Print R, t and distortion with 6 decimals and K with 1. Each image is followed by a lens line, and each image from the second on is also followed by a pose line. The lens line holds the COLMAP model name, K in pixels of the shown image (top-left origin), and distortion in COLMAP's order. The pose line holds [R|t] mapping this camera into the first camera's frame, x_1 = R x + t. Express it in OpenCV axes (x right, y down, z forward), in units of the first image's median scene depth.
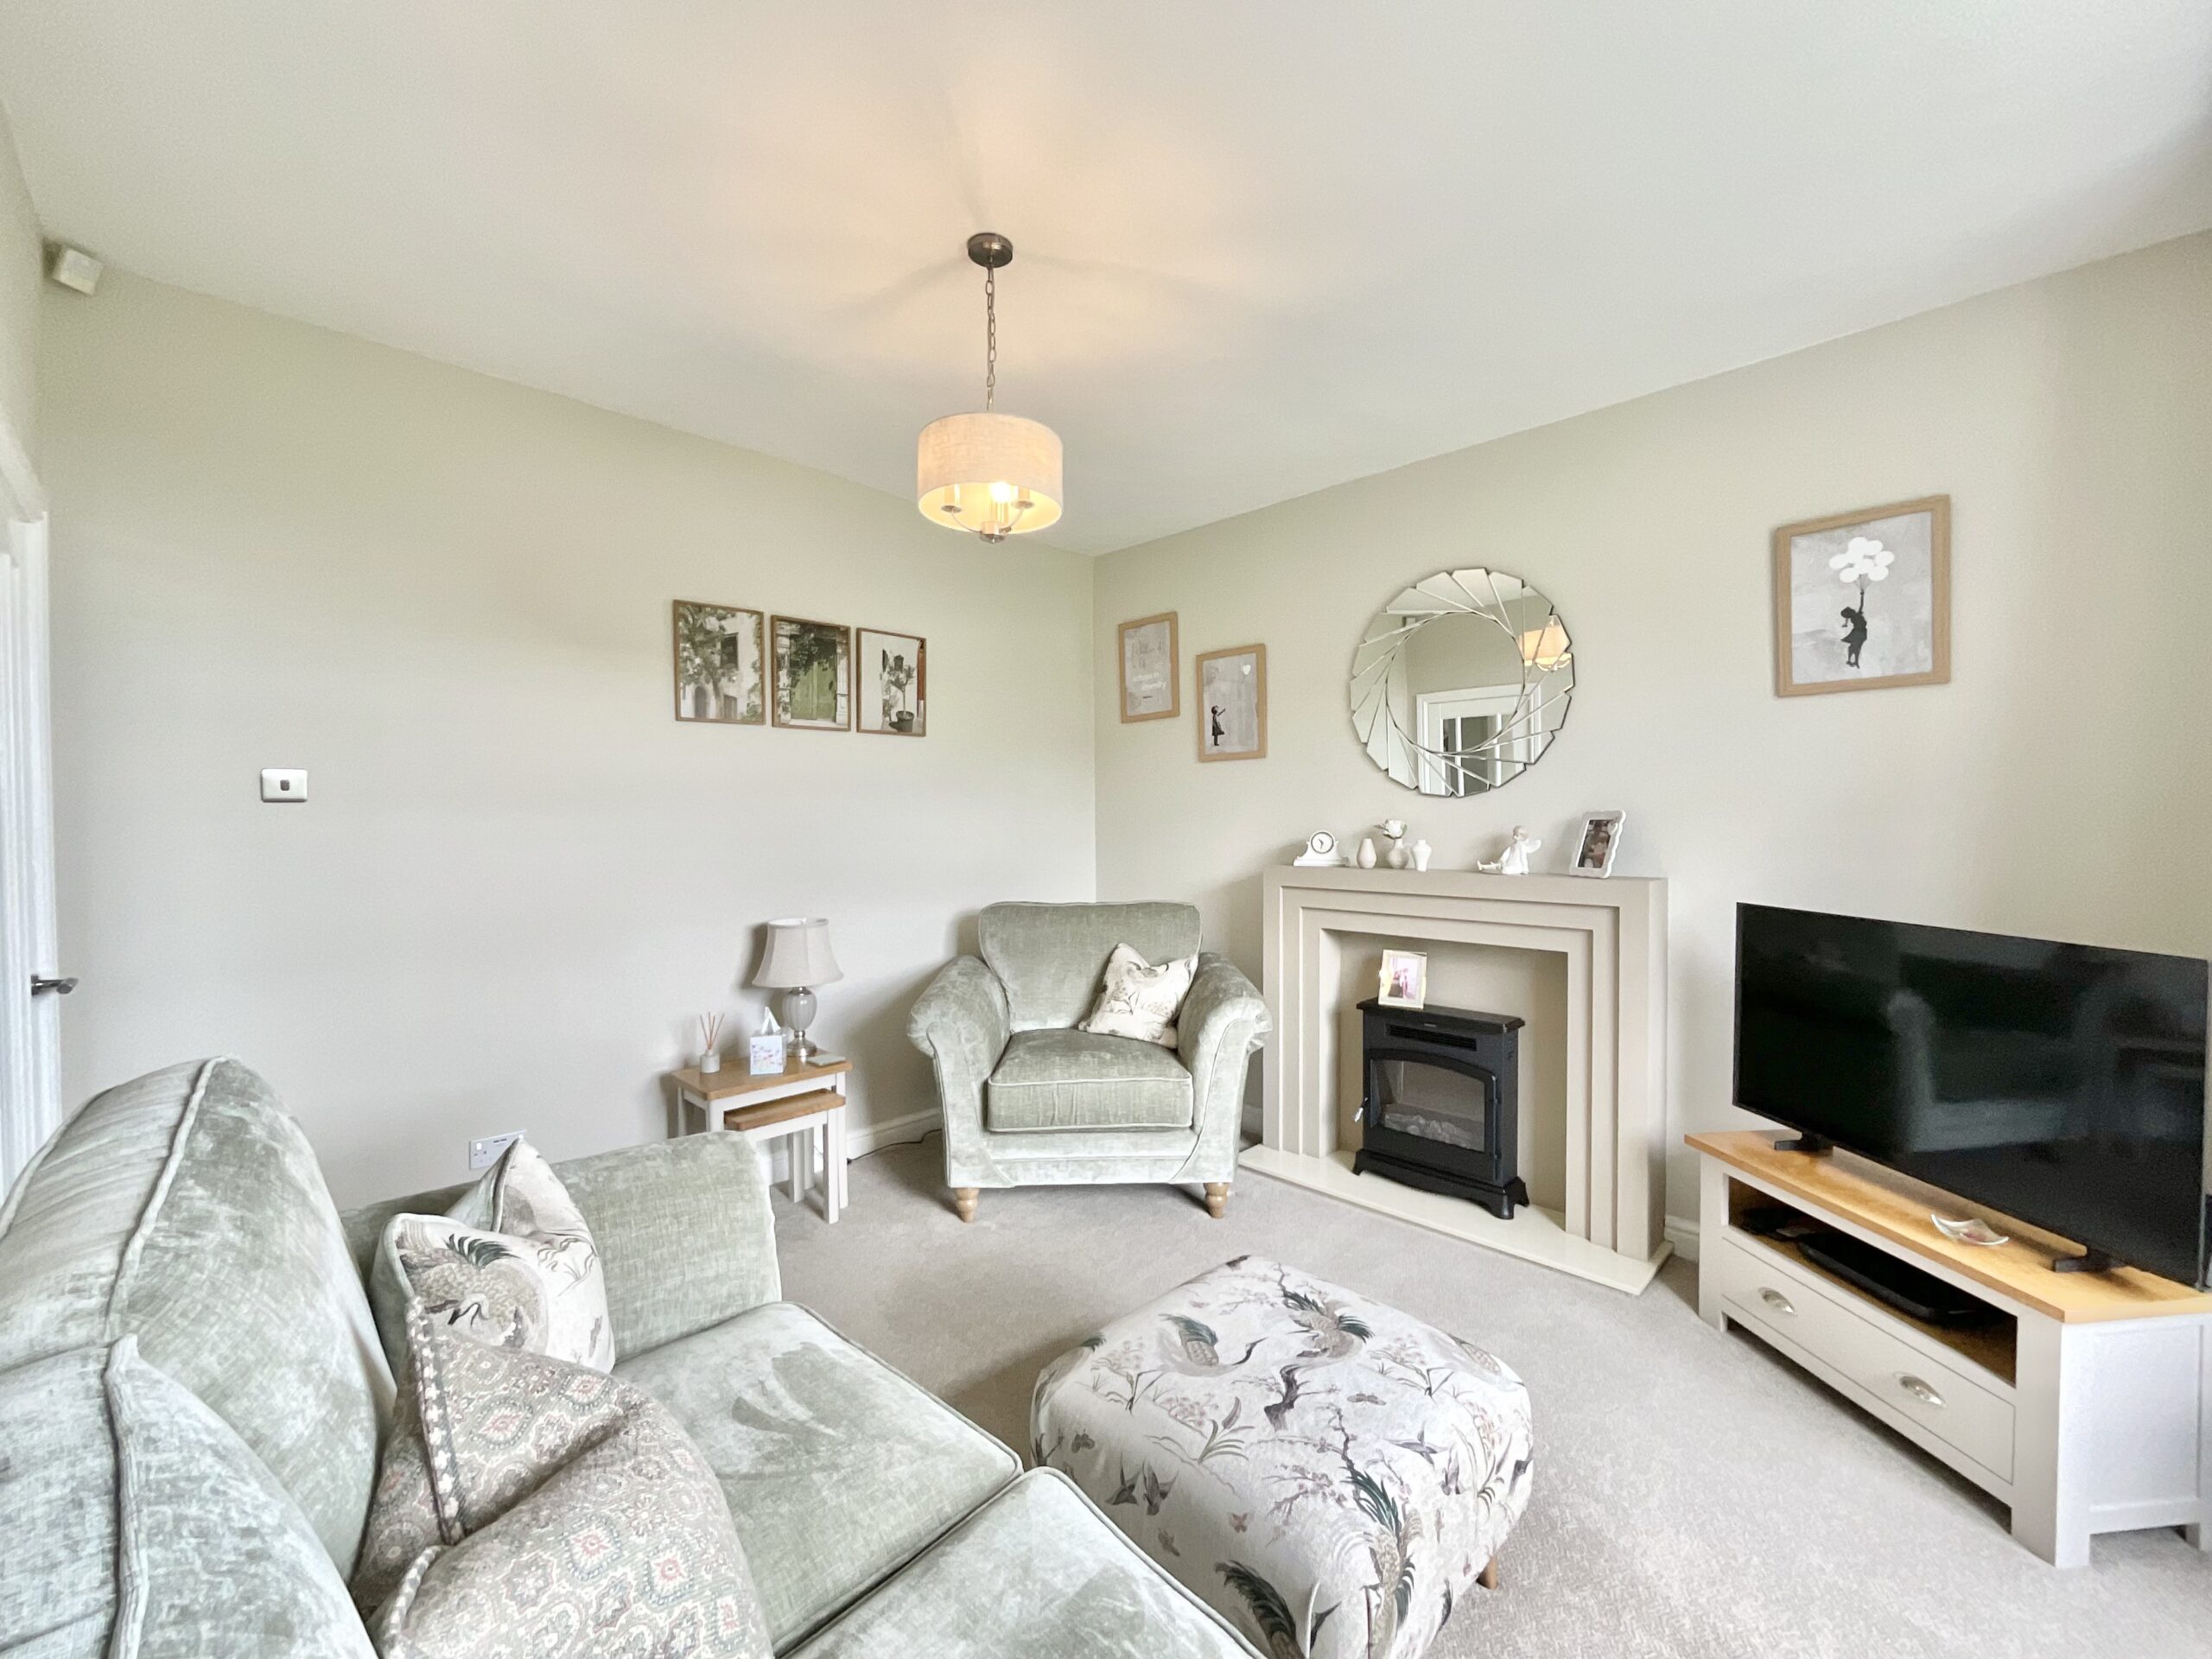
lens RADIAL K [[898.6, 0, 1106.0], [0, 898.6, 829.5], [0, 0, 1]] dist [0.000053, 0.000016]
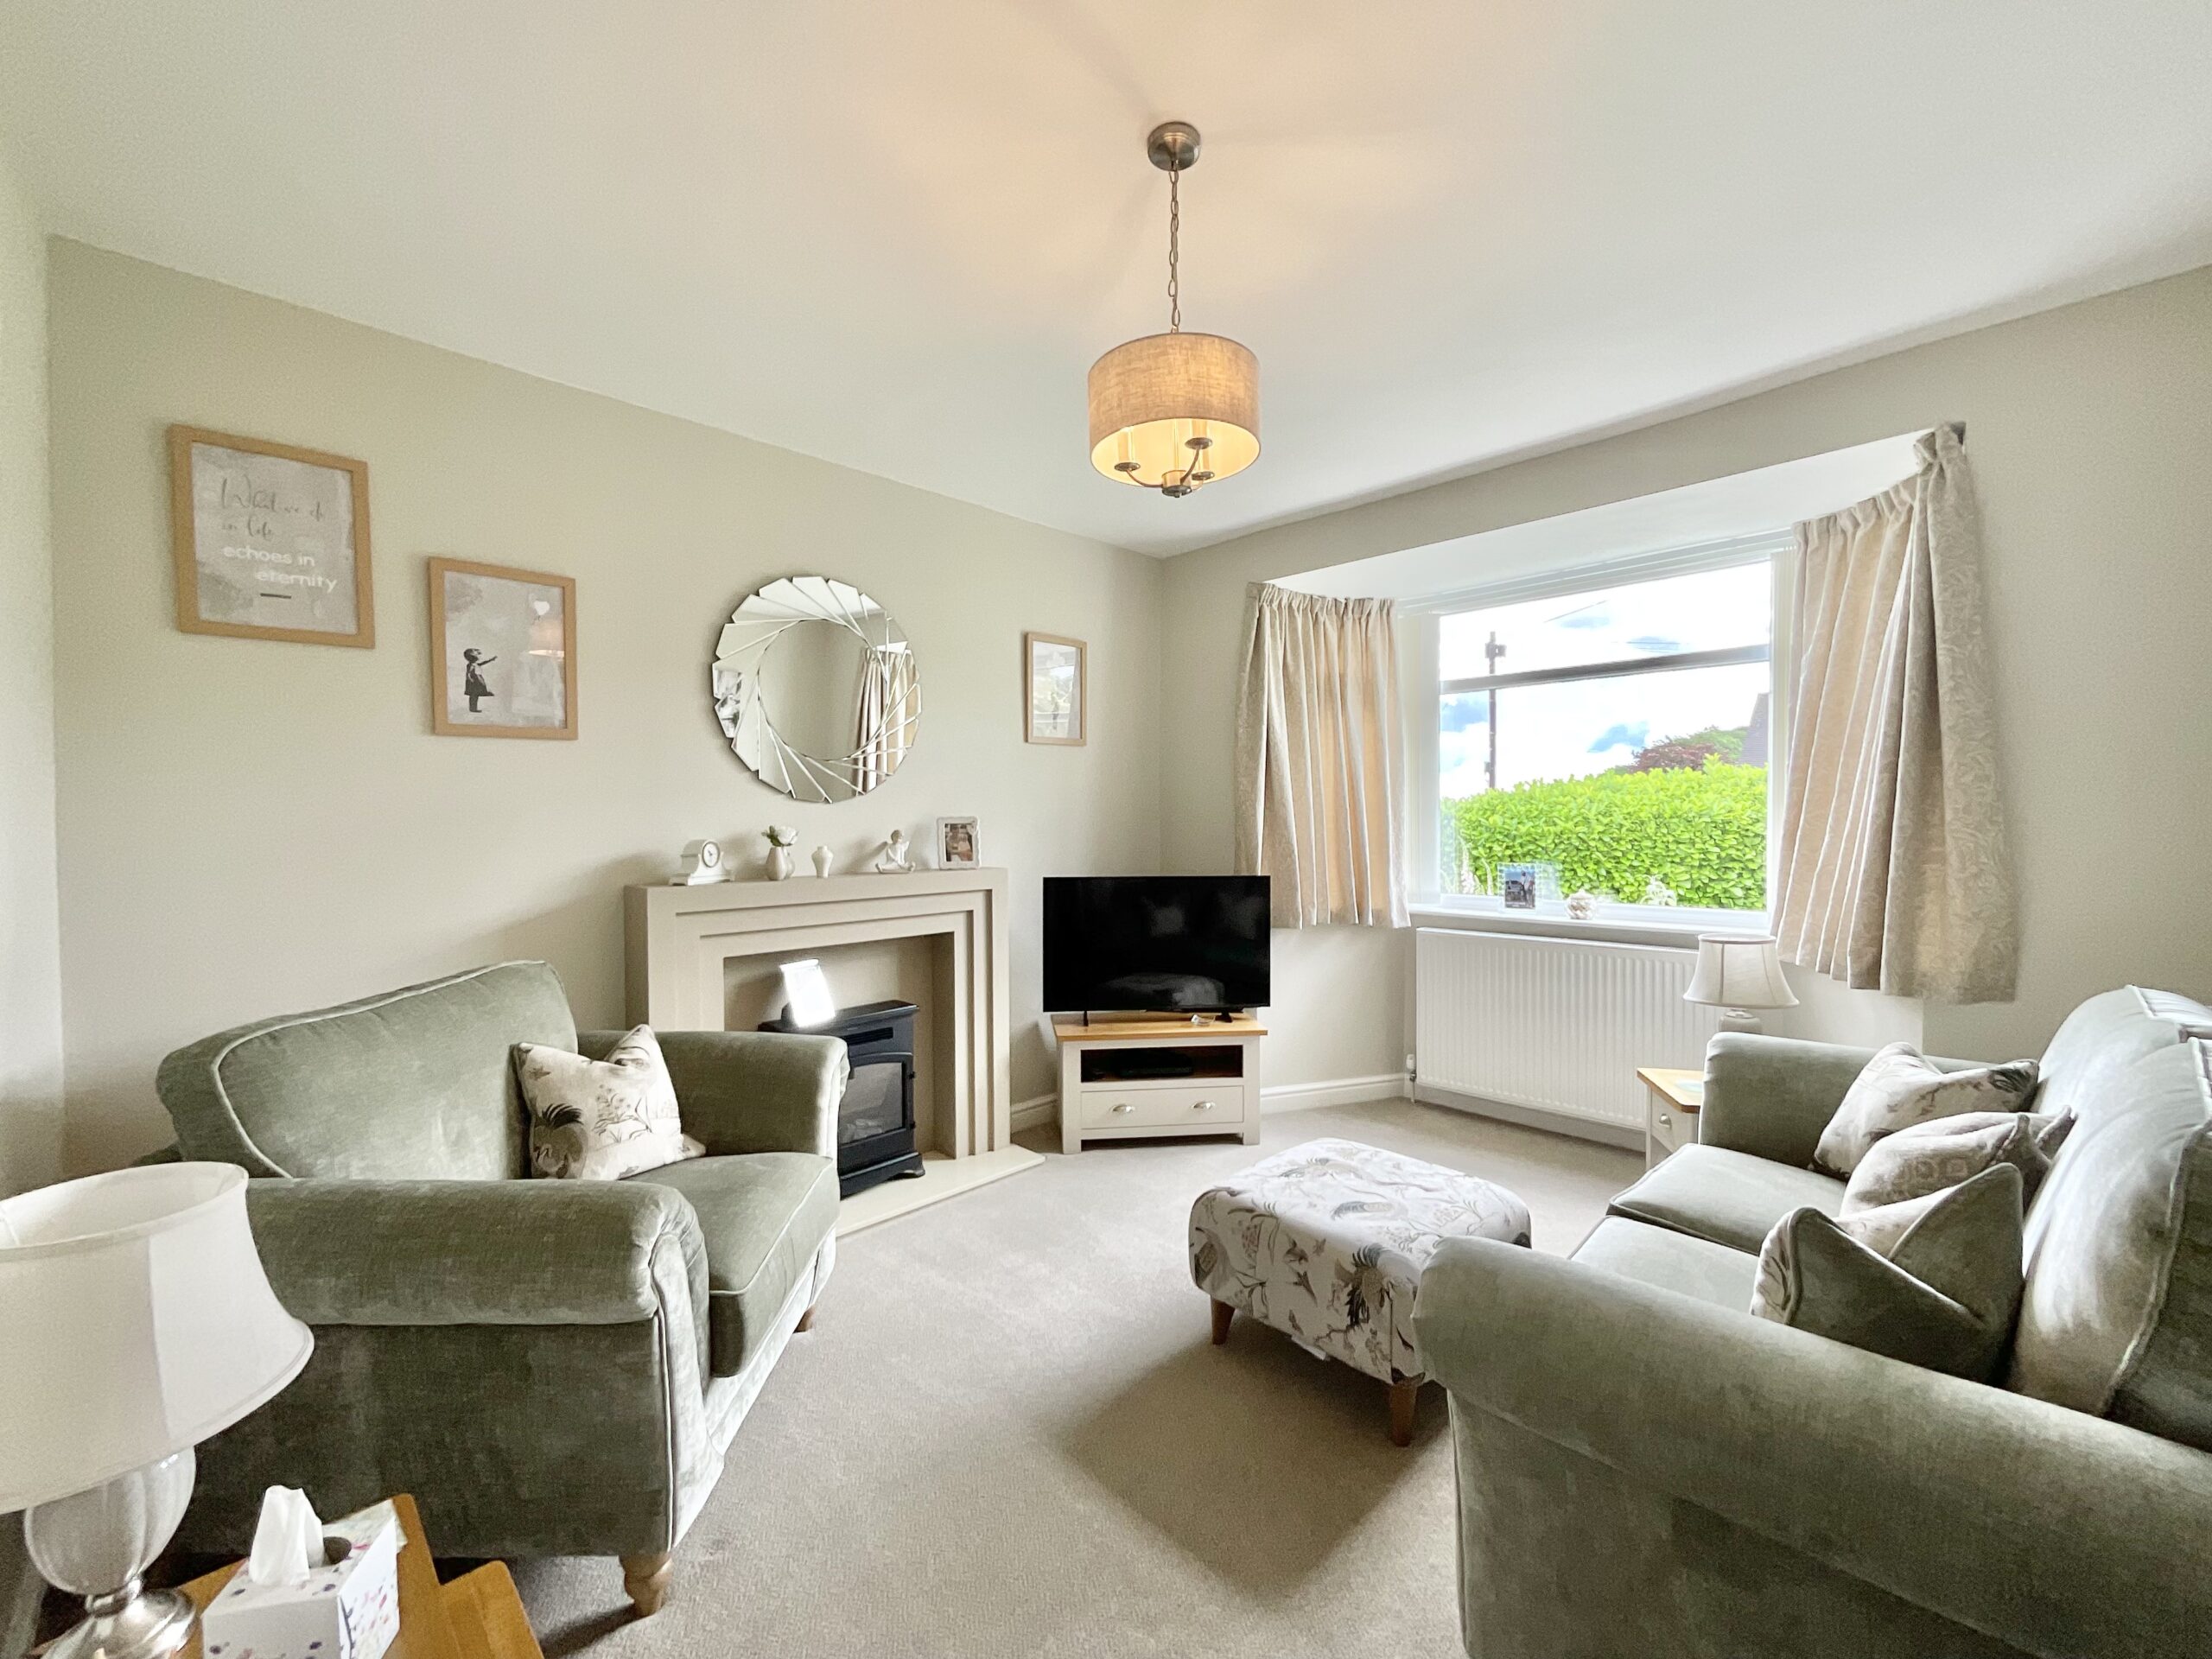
lens RADIAL K [[909.3, 0, 1111.5], [0, 909.3, 818.8], [0, 0, 1]] dist [0.000011, 0.011635]
pose [[0.007764, -0.002388, 0.999967, -0.615206], [0.017414, 0.999846, 0.002253, -0.013881], [-0.999818, 0.017396, 0.007804, 0.654226]]
